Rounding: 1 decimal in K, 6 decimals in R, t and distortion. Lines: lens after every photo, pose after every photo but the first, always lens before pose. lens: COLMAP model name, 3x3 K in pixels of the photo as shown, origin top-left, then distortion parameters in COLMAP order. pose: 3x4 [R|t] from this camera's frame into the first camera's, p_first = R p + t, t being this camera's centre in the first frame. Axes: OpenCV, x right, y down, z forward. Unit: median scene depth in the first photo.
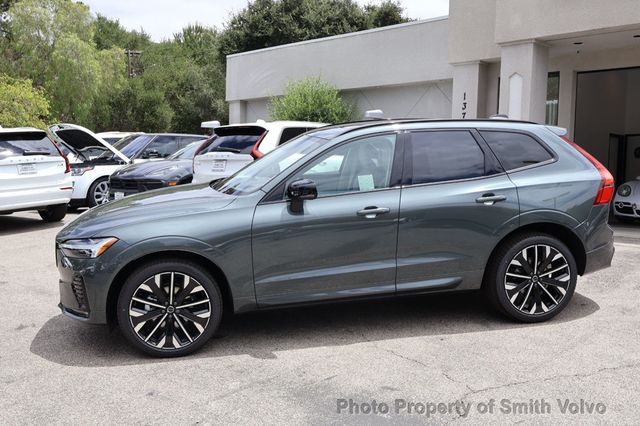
lens RADIAL K [[642.7, 0, 318.8], [0, 642.7, 213.5], [0, 0, 1]] dist [0.003329, 0.000000]
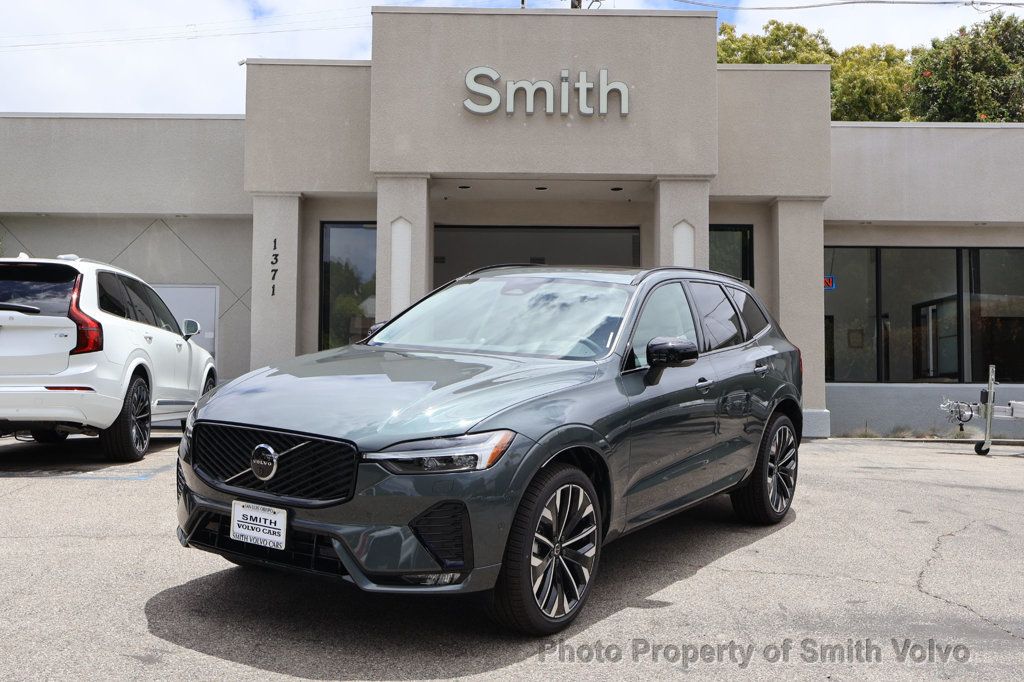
lens RADIAL K [[1028.4, 0, 511.6], [0, 1028.4, 336.3], [0, 0, 1]] dist [0.003329, 0.000000]
pose [[0.698345, 0.023953, 0.715360, -0.441621], [0.055001, 0.994689, -0.087000, 0.015428], [-0.713645, 0.100101, 0.693319, 0.162746]]
